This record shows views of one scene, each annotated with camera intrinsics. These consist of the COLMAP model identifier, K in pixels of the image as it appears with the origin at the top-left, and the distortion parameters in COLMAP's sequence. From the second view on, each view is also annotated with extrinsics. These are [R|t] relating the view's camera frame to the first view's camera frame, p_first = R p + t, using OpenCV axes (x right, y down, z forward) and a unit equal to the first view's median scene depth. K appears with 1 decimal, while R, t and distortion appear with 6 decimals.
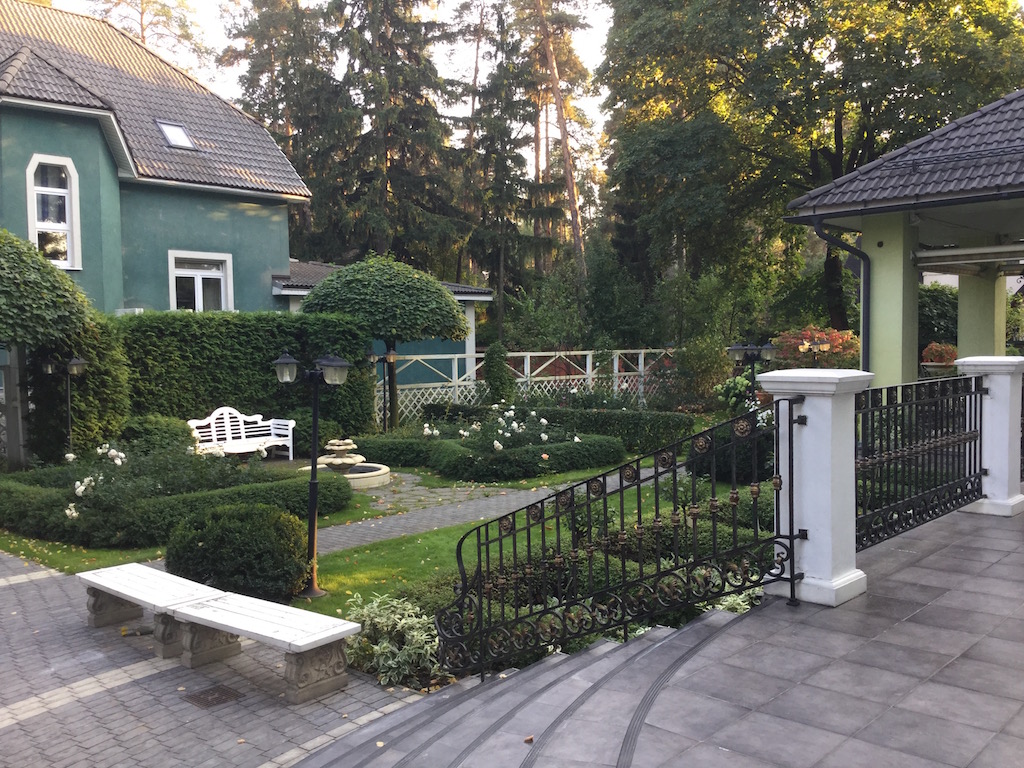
lens RADIAL K [[924.5, 0, 515.2], [0, 924.5, 385.2], [0, 0, 1]] dist [0.108614, -0.207006]
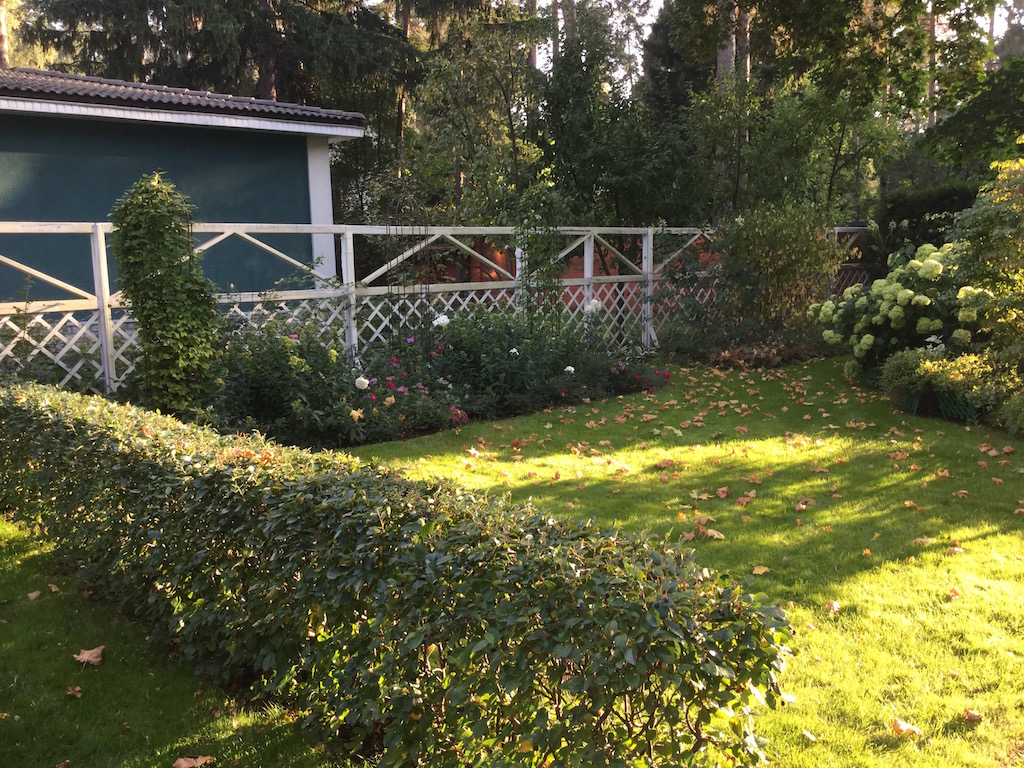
lens RADIAL K [[919.6, 0, 506.3], [0, 919.6, 386.5], [0, 0, 1]] dist [0.134981, -0.290411]
pose [[0.997526, 0.001089, -0.070297, 0.111534], [0.005527, 0.995572, 0.093841, -0.002375], [0.070088, -0.093998, 0.993102, 0.592140]]
